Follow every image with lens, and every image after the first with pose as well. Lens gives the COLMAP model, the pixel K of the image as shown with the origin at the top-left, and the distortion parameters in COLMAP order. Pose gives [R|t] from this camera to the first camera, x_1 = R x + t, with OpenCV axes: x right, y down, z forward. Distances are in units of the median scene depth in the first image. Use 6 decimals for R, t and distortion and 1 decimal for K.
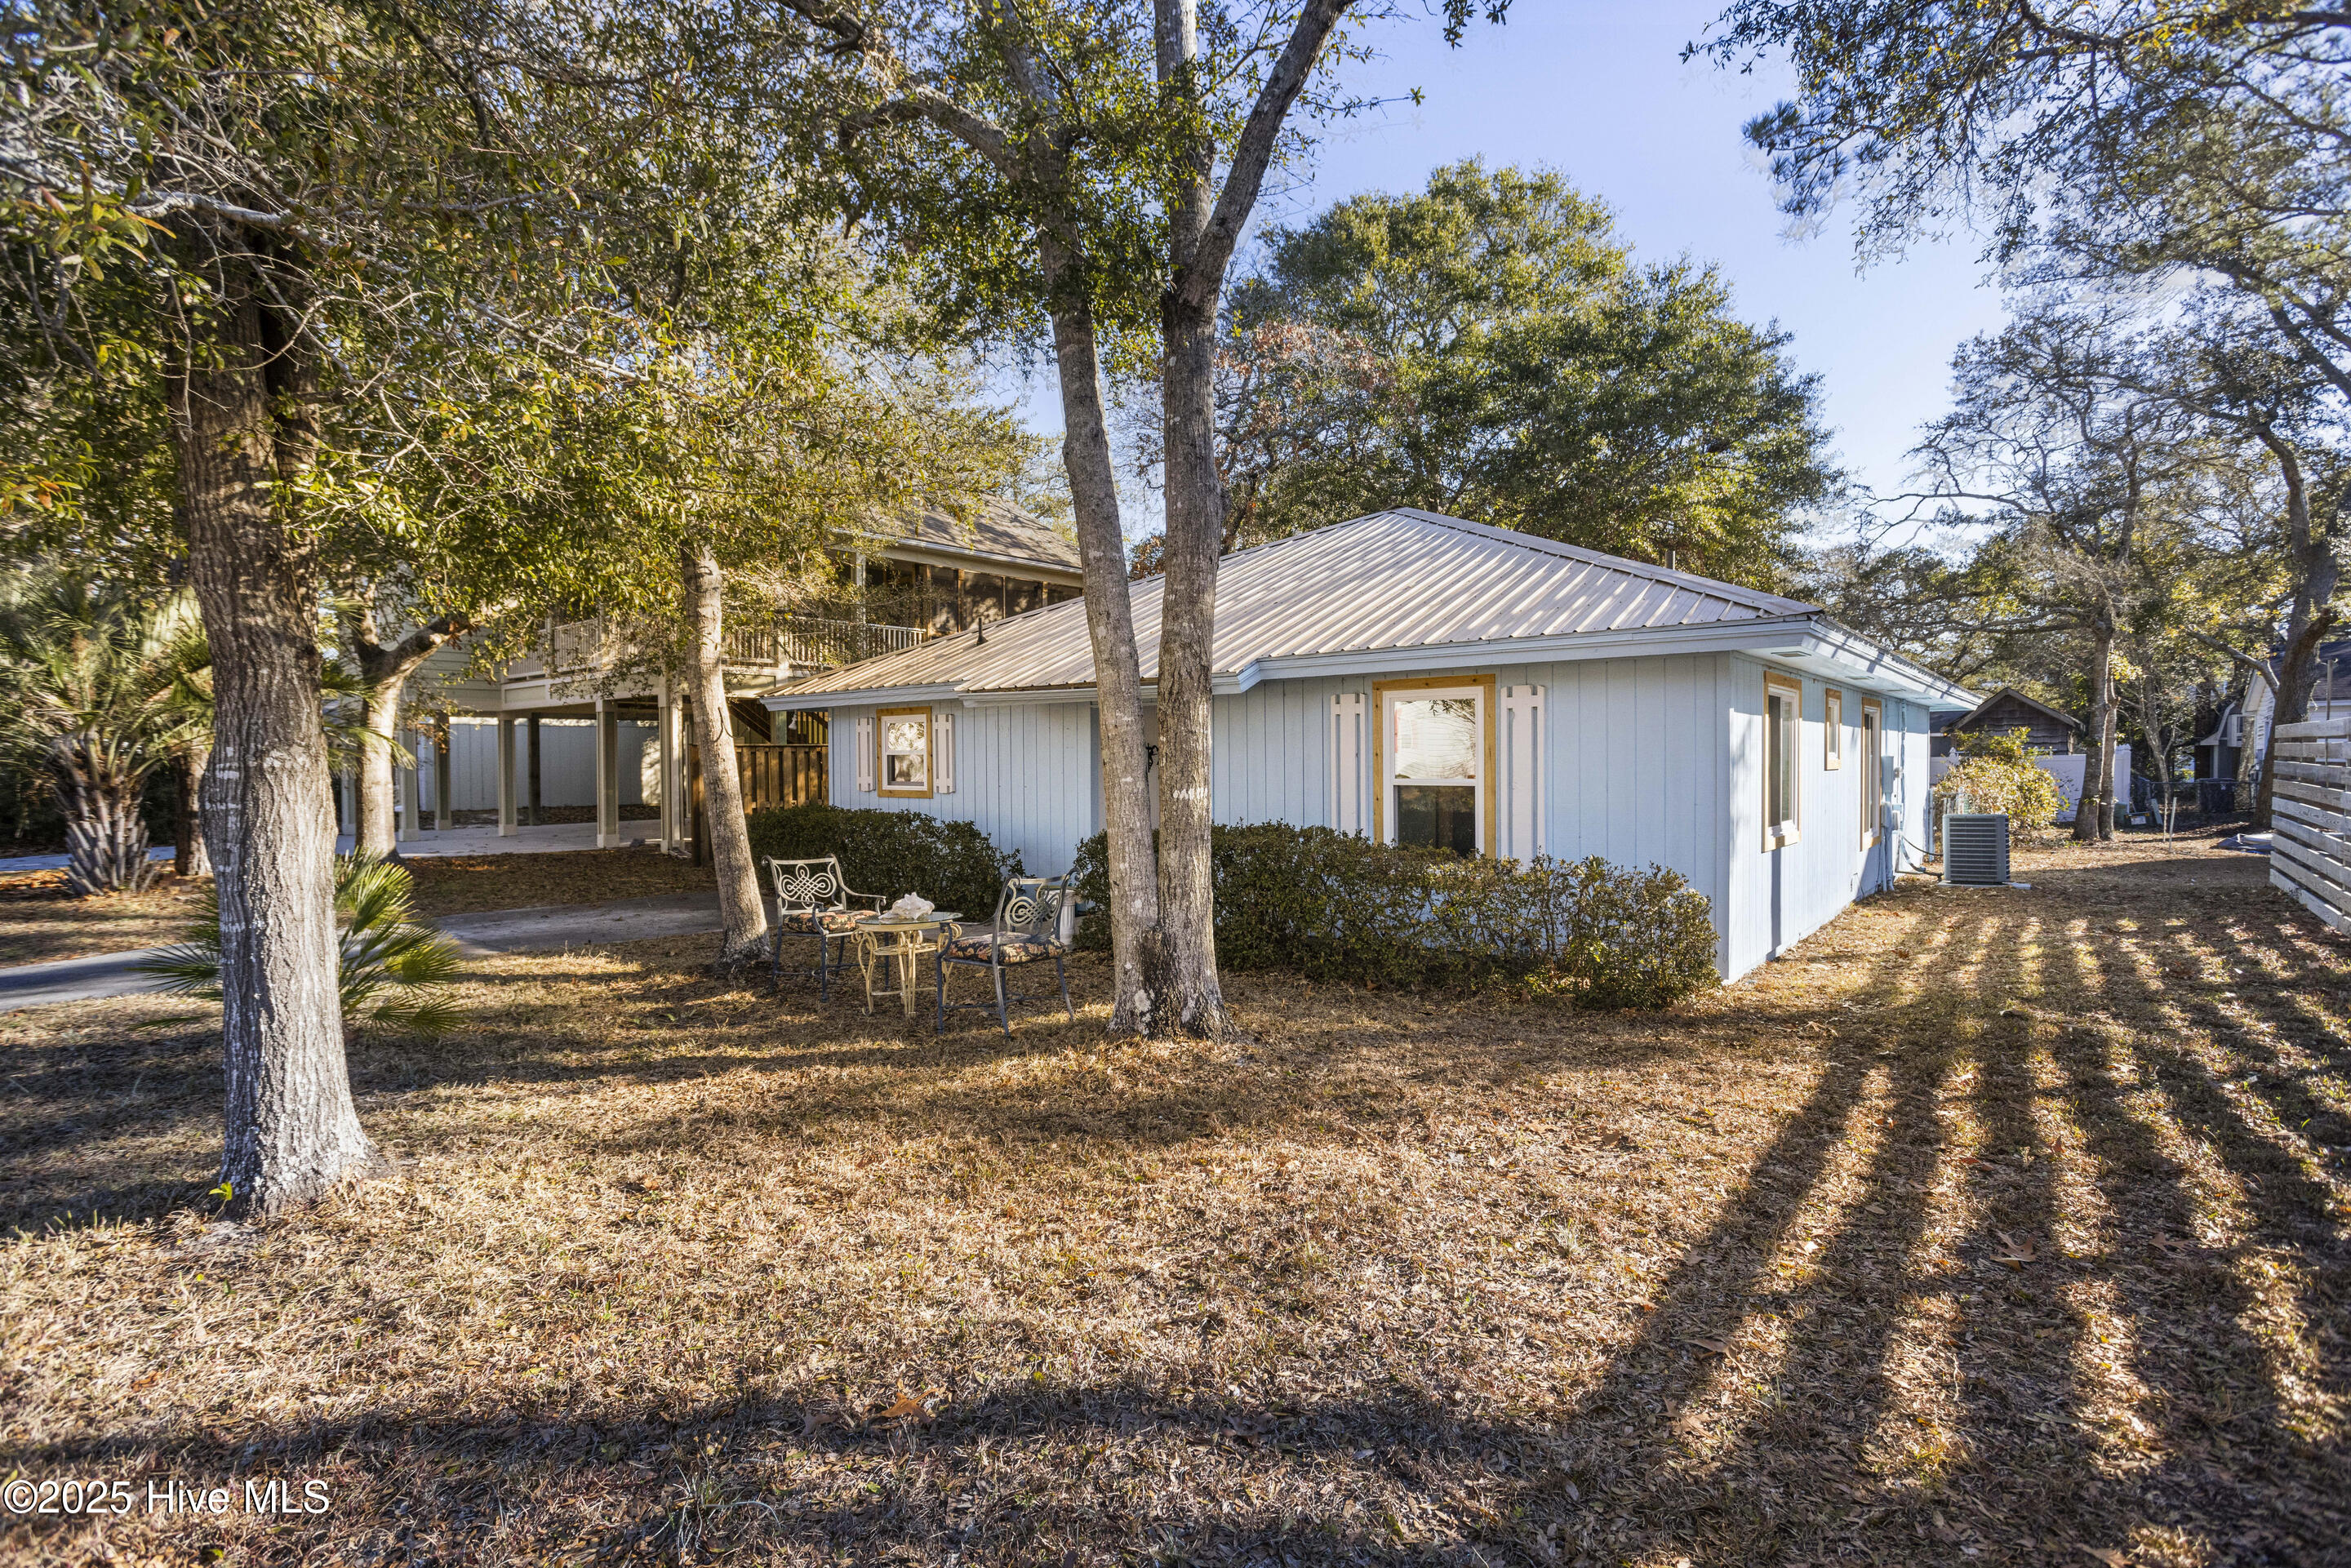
lens RADIAL K [[1132.4, 0, 1161.2], [0, 1132.4, 799.5], [0, 0, 1]] dist [-0.043797, 0.028412]
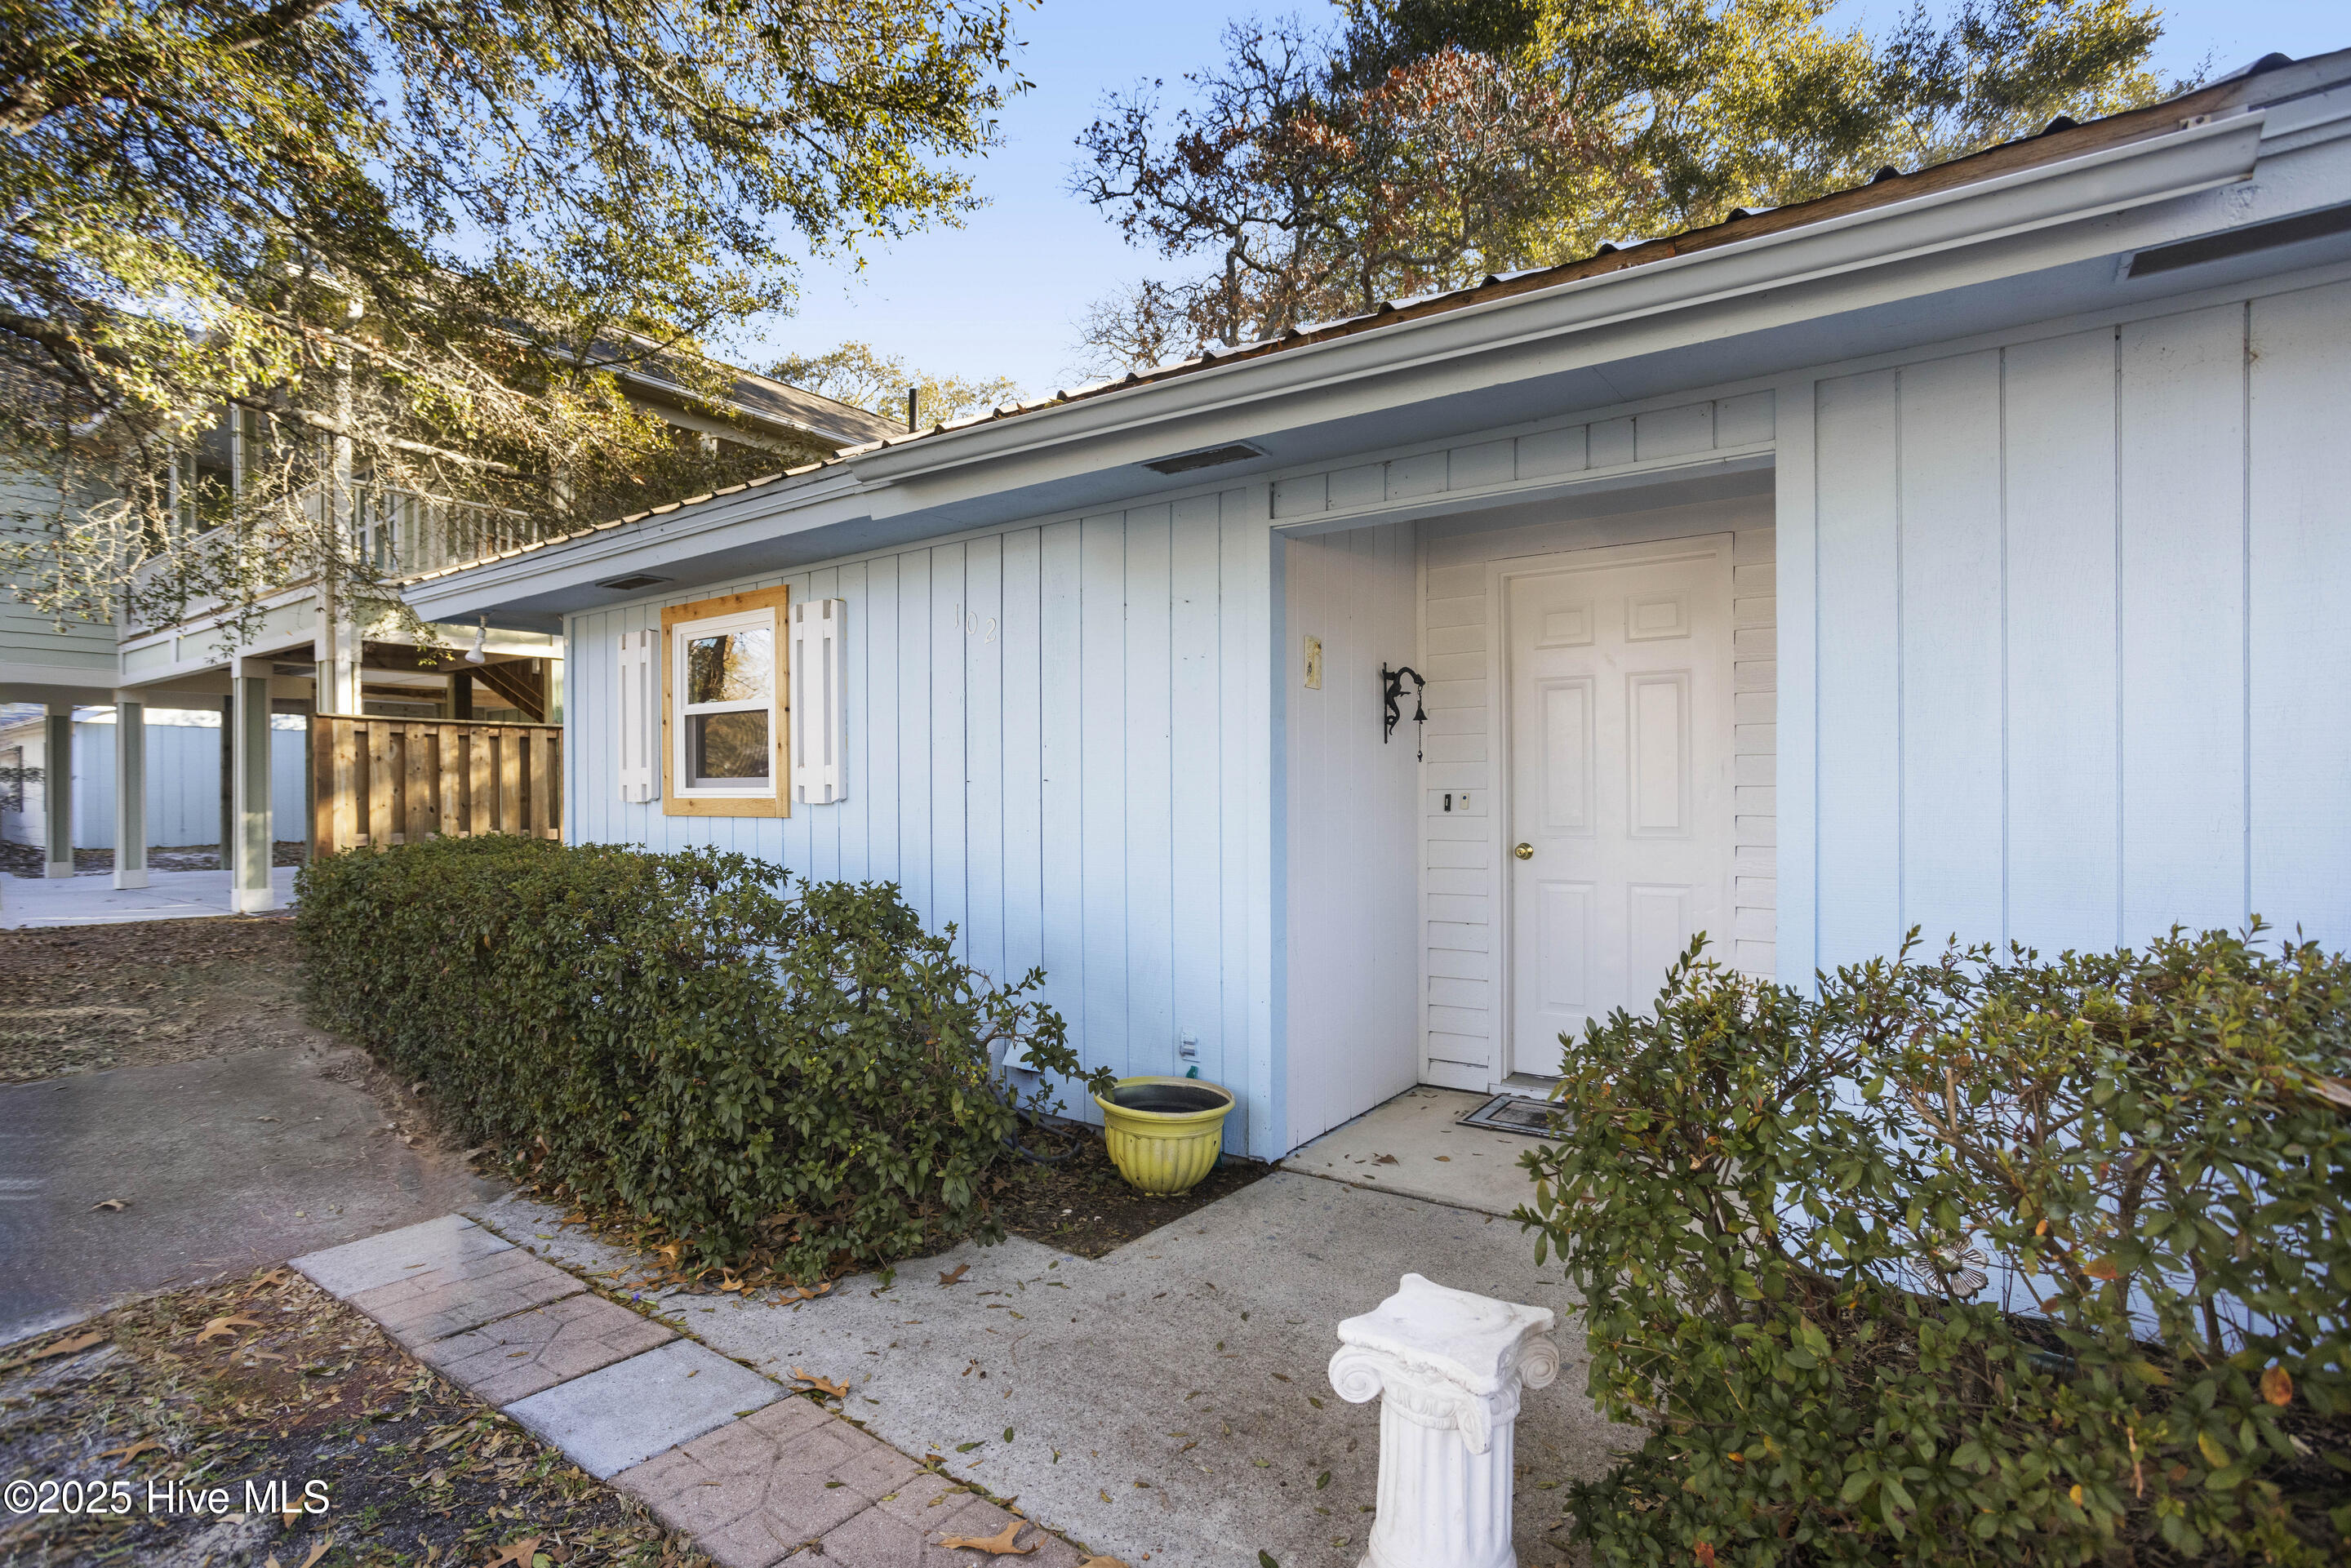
lens RADIAL K [[1132.4, 0, 1161.2], [0, 1132.4, 799.5], [0, 0, 1]] dist [-0.043797, 0.028412]
pose [[0.996822, 0.002746, 0.079616, -0.110854], [-0.000150, 0.999469, -0.032588, 0.005788], [-0.079663, 0.032473, 0.996293, 0.639231]]
